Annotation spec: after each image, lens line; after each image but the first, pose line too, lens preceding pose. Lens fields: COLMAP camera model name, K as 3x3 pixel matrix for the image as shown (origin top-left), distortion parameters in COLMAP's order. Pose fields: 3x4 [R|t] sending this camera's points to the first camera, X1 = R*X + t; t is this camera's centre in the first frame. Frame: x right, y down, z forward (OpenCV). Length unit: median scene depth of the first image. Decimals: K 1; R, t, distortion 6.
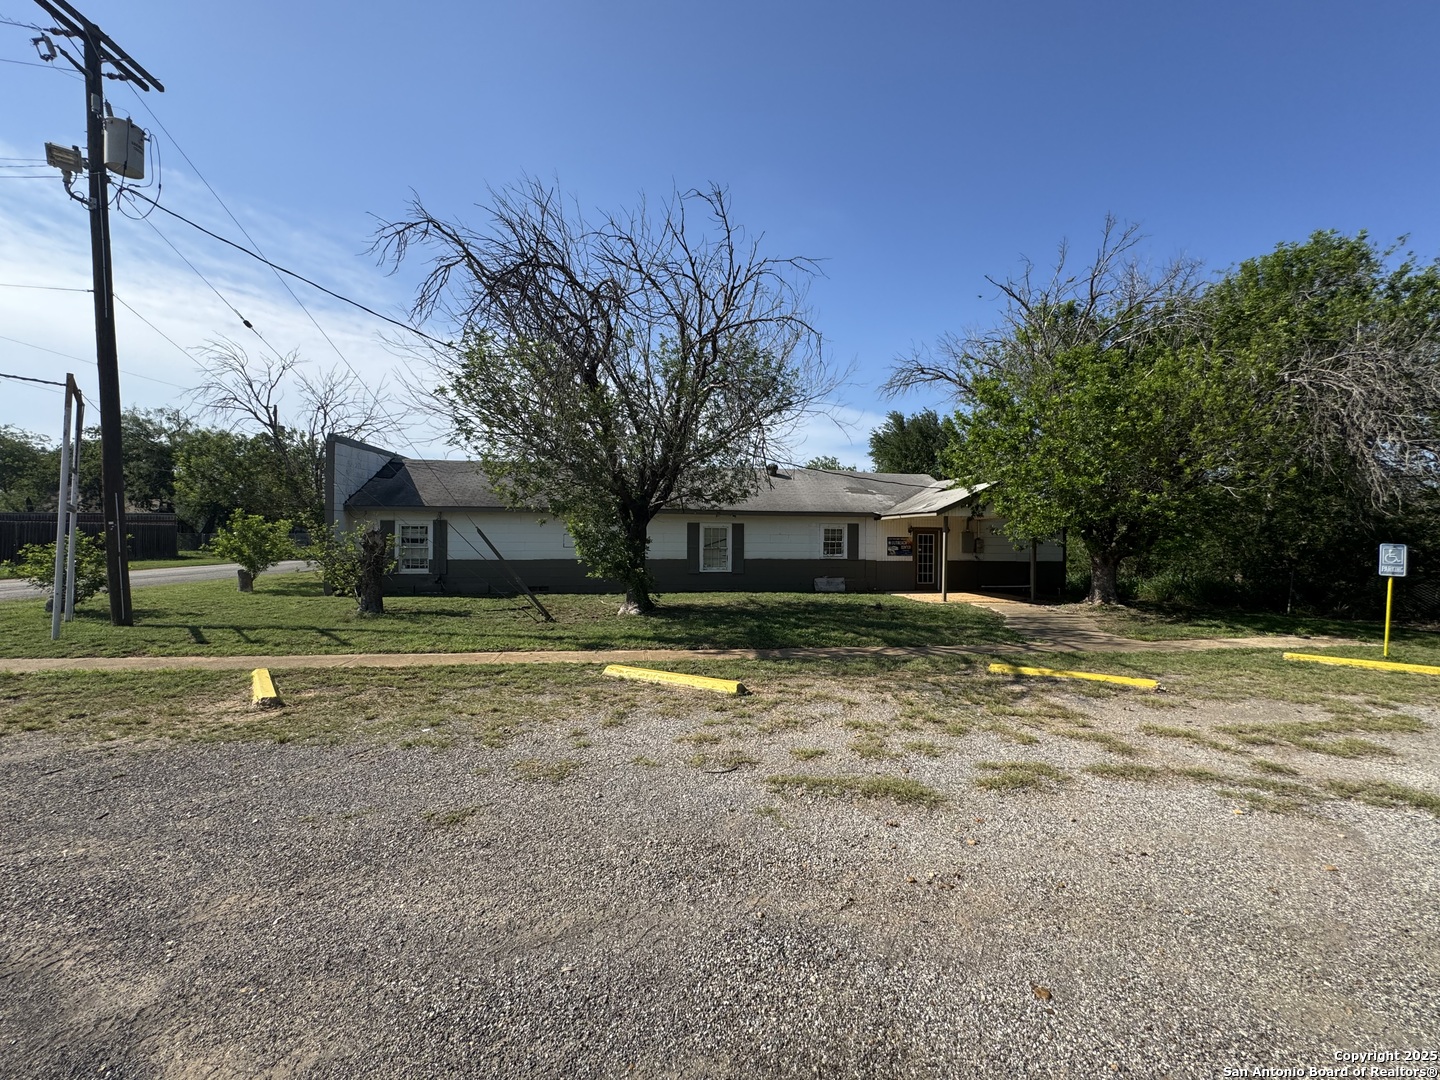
lens RADIAL K [[579.0, 0, 721.6], [0, 579.0, 539.5], [0, 0, 1]] dist [-0.005611, 0.000932]
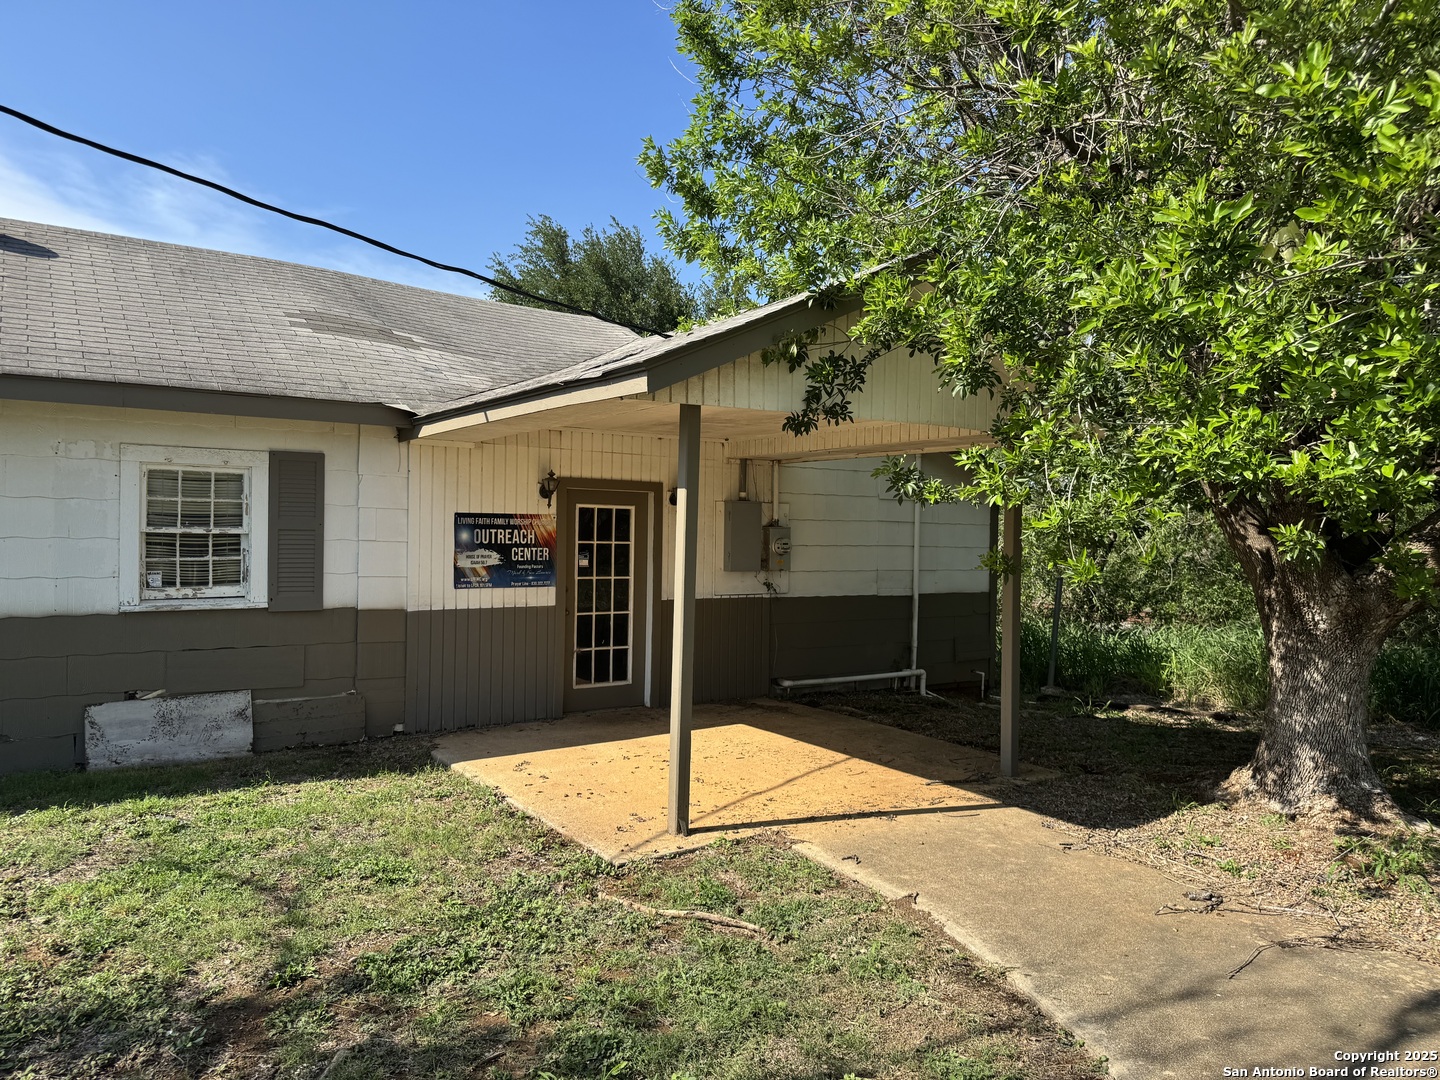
lens RADIAL K [[1006.4, 0, 744.9], [0, 1006.4, 531.9], [0, 0, 1]] dist [0.068372, -0.085208]
pose [[0.894794, 0.006477, 0.446431, 0.231199], [-0.008972, 0.999954, 0.003475, 0.001653], [-0.446388, -0.007115, 0.894811, 0.629946]]
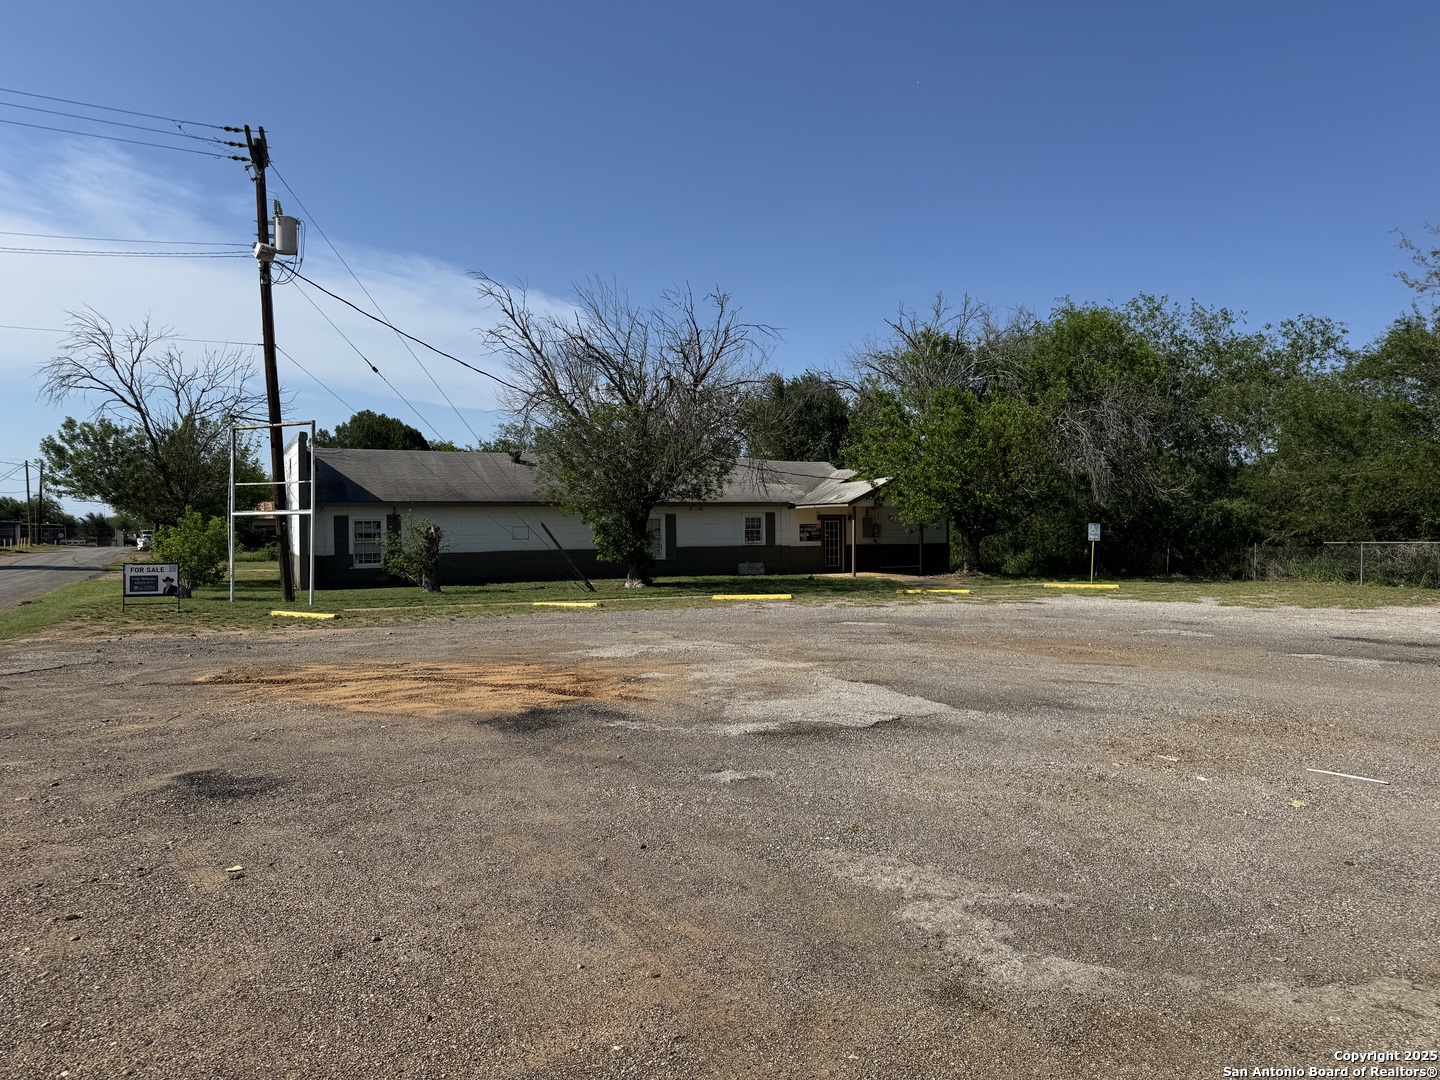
lens RADIAL K [[1006.4, 0, 715.9], [0, 1006.4, 548.1], [0, 0, 1]] dist [0.068372, -0.085208]
pose [[0.959461, -0.023243, 0.280881, -0.448250], [0.018204, 0.999623, 0.020535, -0.001081], [-0.281252, -0.014589, 0.959523, -0.871823]]
